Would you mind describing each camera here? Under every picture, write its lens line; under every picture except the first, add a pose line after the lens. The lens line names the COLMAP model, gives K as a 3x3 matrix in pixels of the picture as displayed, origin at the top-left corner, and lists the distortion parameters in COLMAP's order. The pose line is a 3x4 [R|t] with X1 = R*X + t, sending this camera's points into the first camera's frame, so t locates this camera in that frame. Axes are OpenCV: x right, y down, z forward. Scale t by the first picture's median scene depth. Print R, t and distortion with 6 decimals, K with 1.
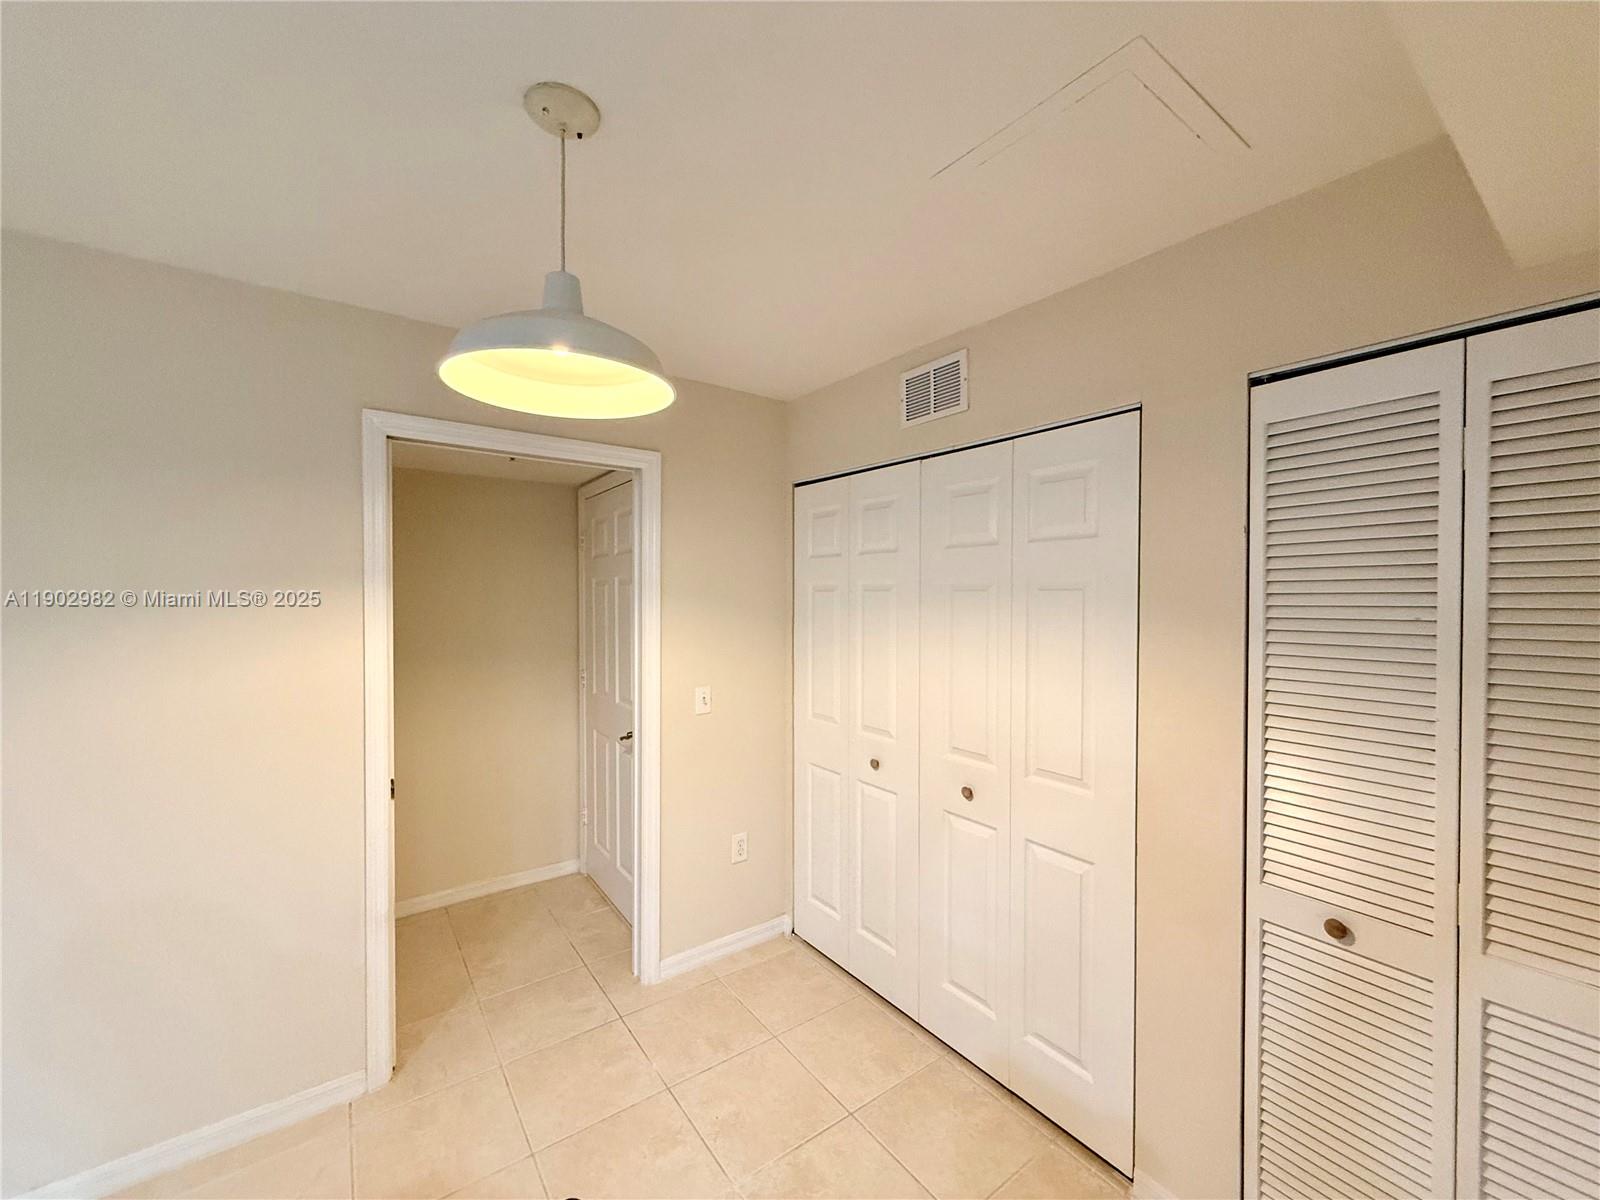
lens RADIAL K [[635.2, 0, 797.6], [0, 635.2, 596.8], [0, 0, 1]] dist [-0.000419, 0.000280]
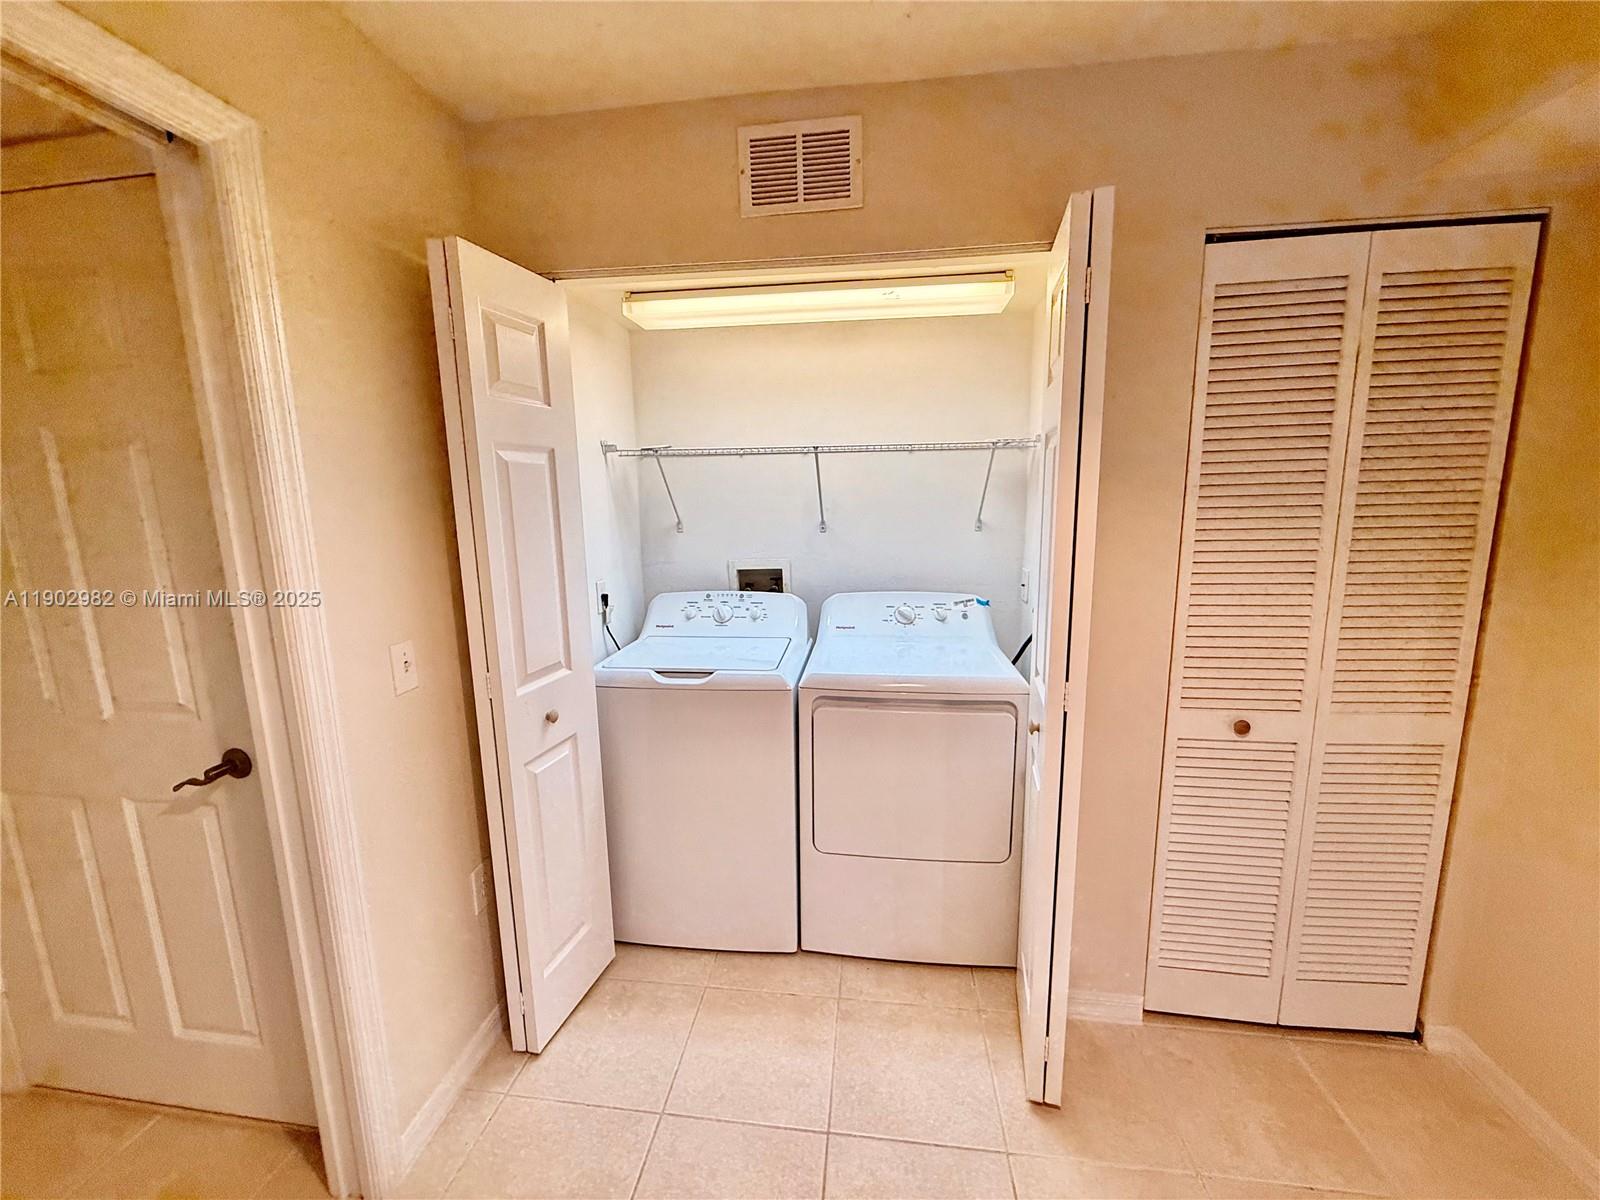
lens RADIAL K [[635.2, 0, 806.9], [0, 635.2, 603.9], [0, 0, 1]] dist [-0.000419, 0.000280]
pose [[0.689984, -0.131748, 0.711733, -0.349279], [0.023897, 0.986906, 0.159518, 0.040939], [-0.723430, -0.093056, 0.684098, 0.472747]]
